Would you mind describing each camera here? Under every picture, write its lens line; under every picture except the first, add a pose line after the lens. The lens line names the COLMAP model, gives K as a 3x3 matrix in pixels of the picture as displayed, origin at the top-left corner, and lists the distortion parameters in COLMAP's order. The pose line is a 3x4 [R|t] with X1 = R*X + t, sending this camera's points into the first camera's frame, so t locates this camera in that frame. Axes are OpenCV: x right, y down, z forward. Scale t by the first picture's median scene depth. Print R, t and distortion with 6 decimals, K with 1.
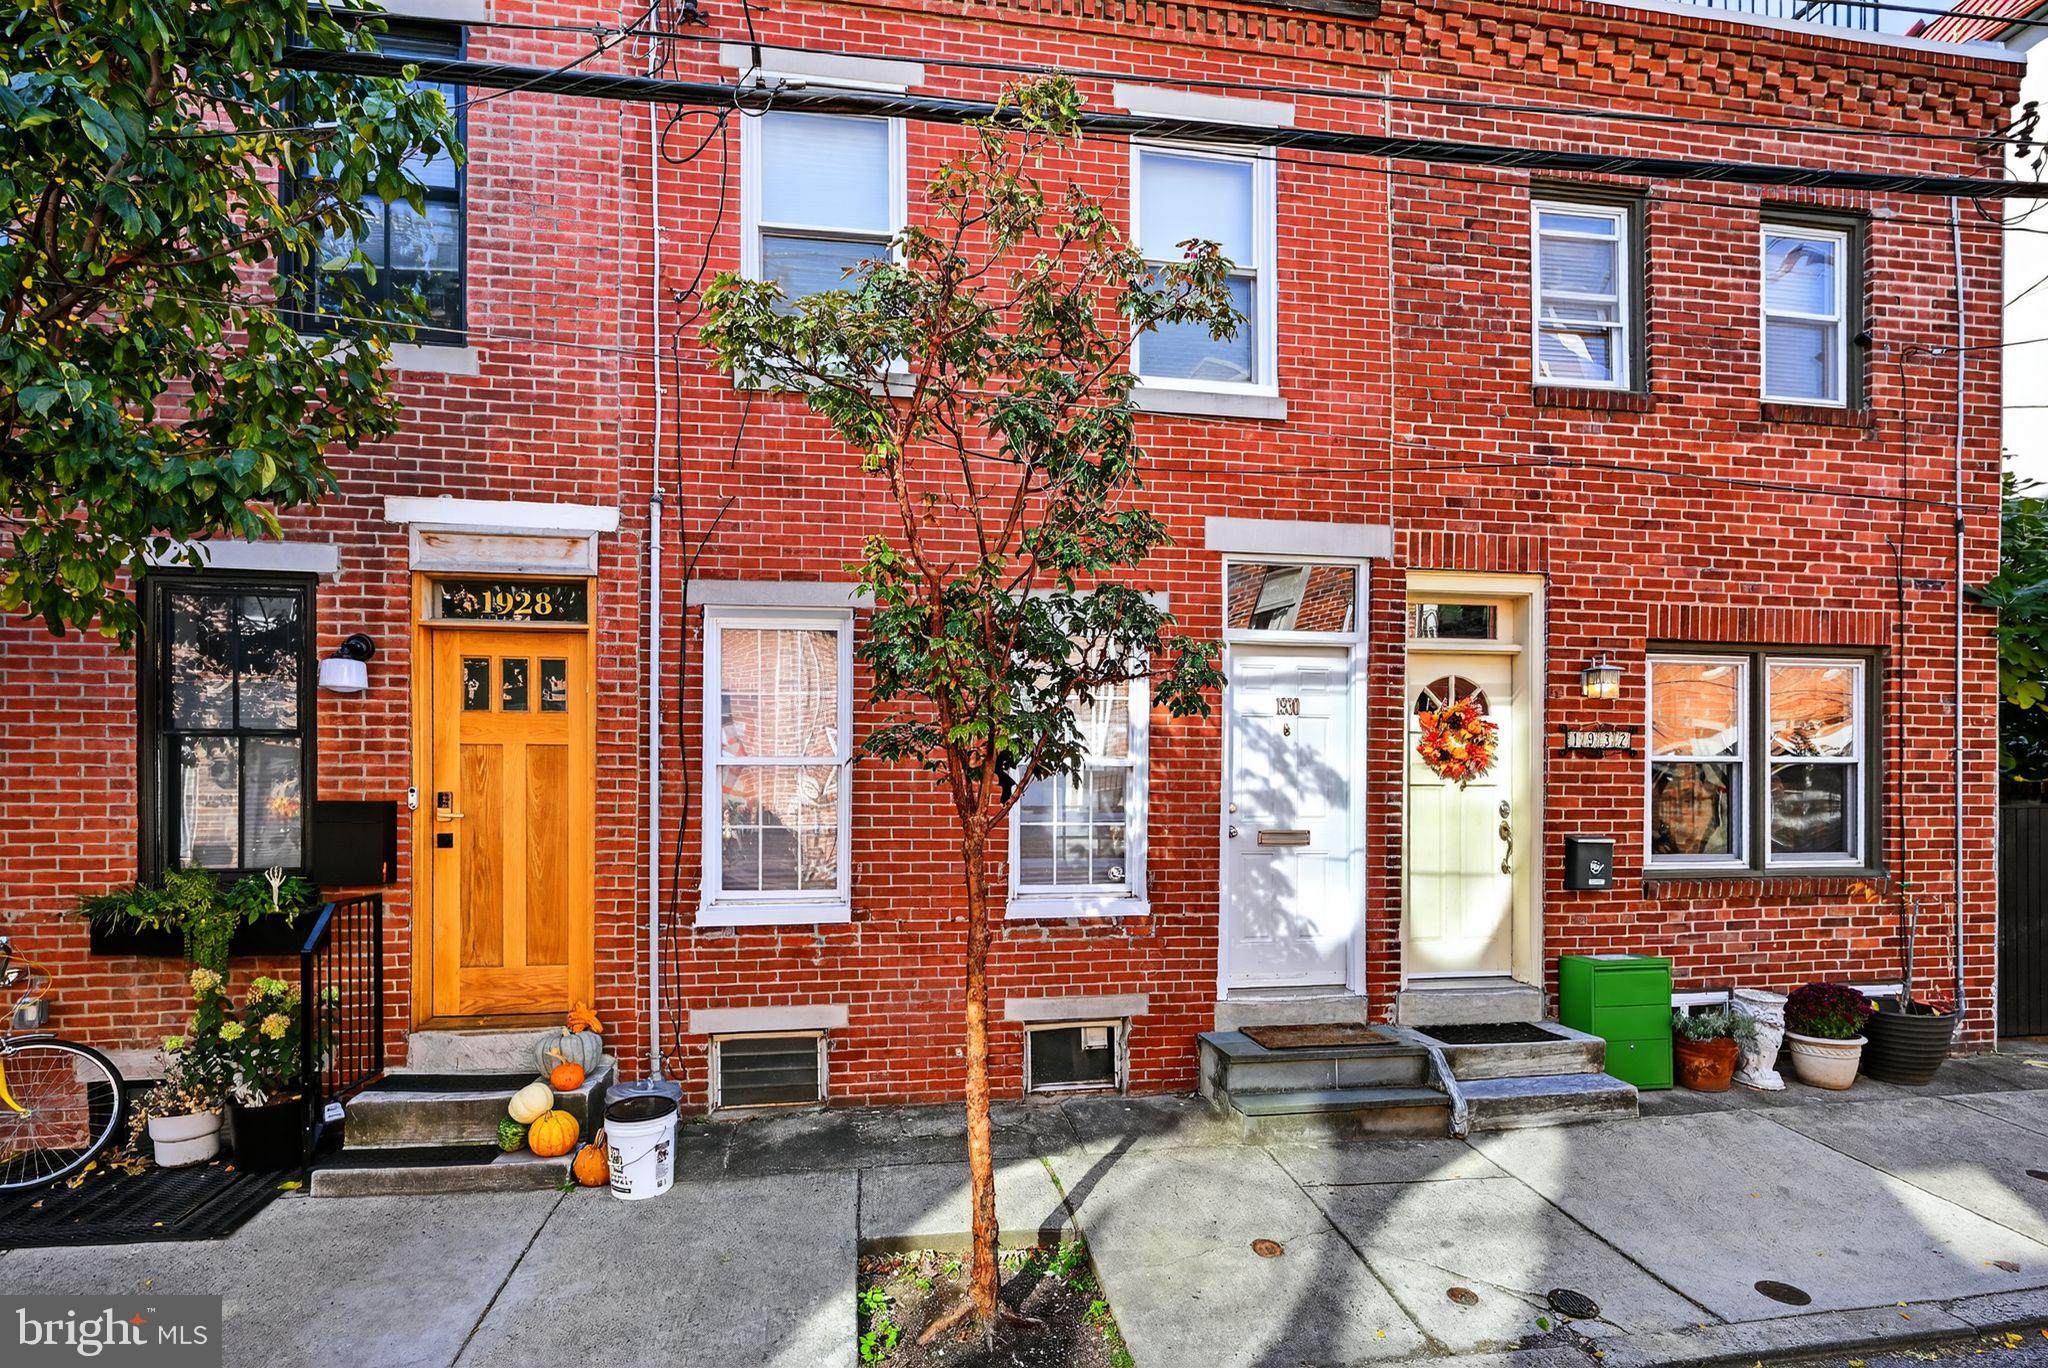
lens RADIAL K [[957.2, 0, 1026.6], [0, 957.2, 798.8], [0, 0, 1]] dist [0.000575, -0.000165]
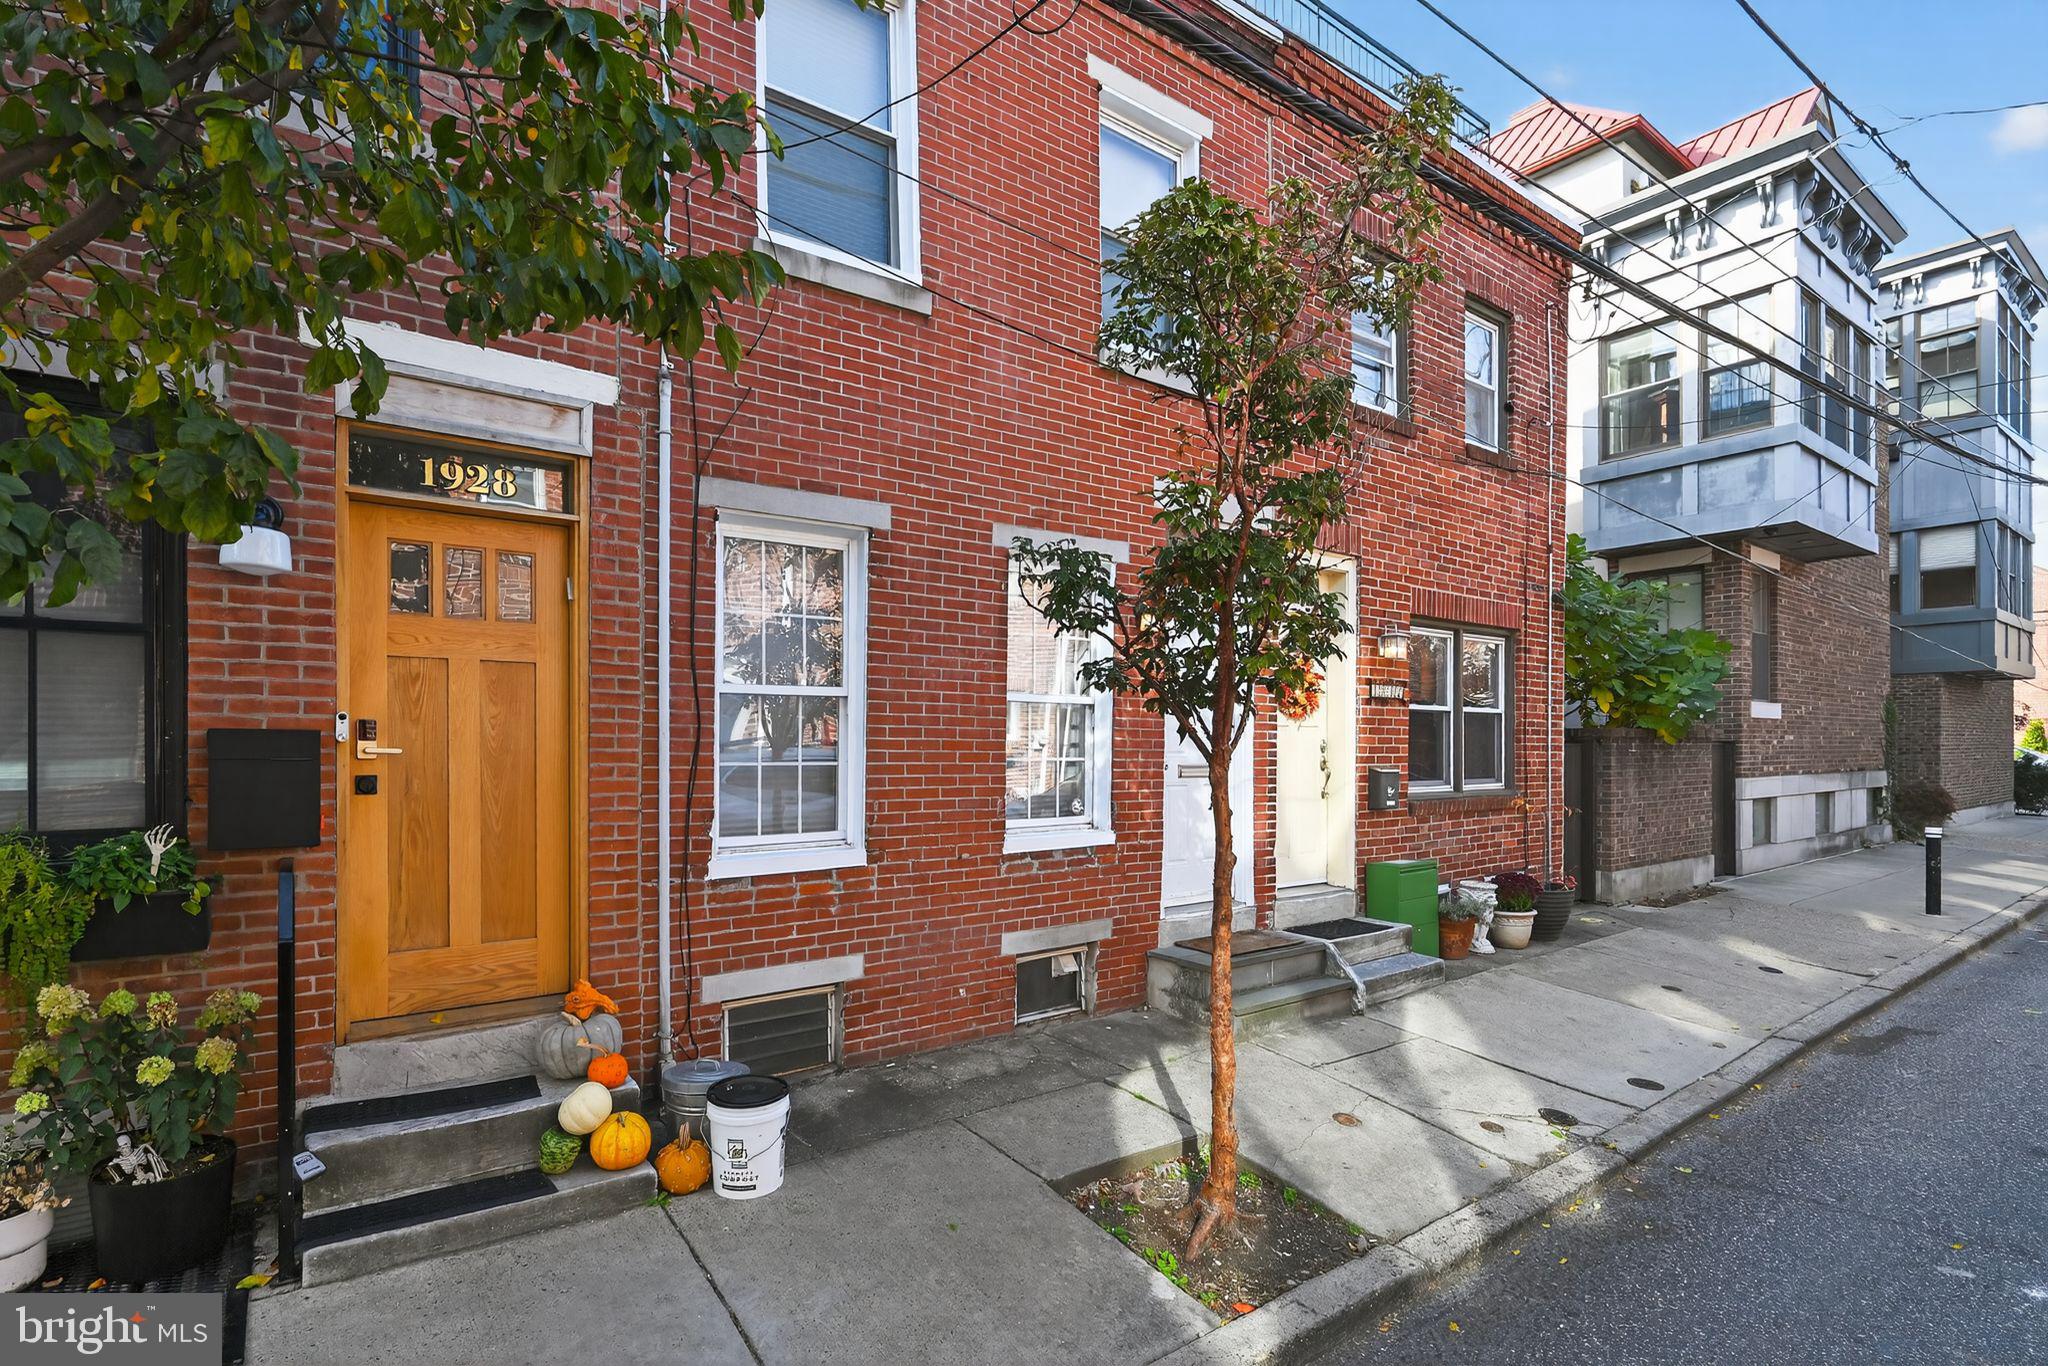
lens RADIAL K [[941.6, 0, 1021.1], [0, 941.6, 744.3], [0, 0, 1]] dist [0.003050, 0.000600]
pose [[0.897166, 0.001403, 0.441691, -0.420122], [-0.001629, 0.999999, 0.000132, 0.010186], [-0.441690, -0.000838, 0.897167, 0.103068]]
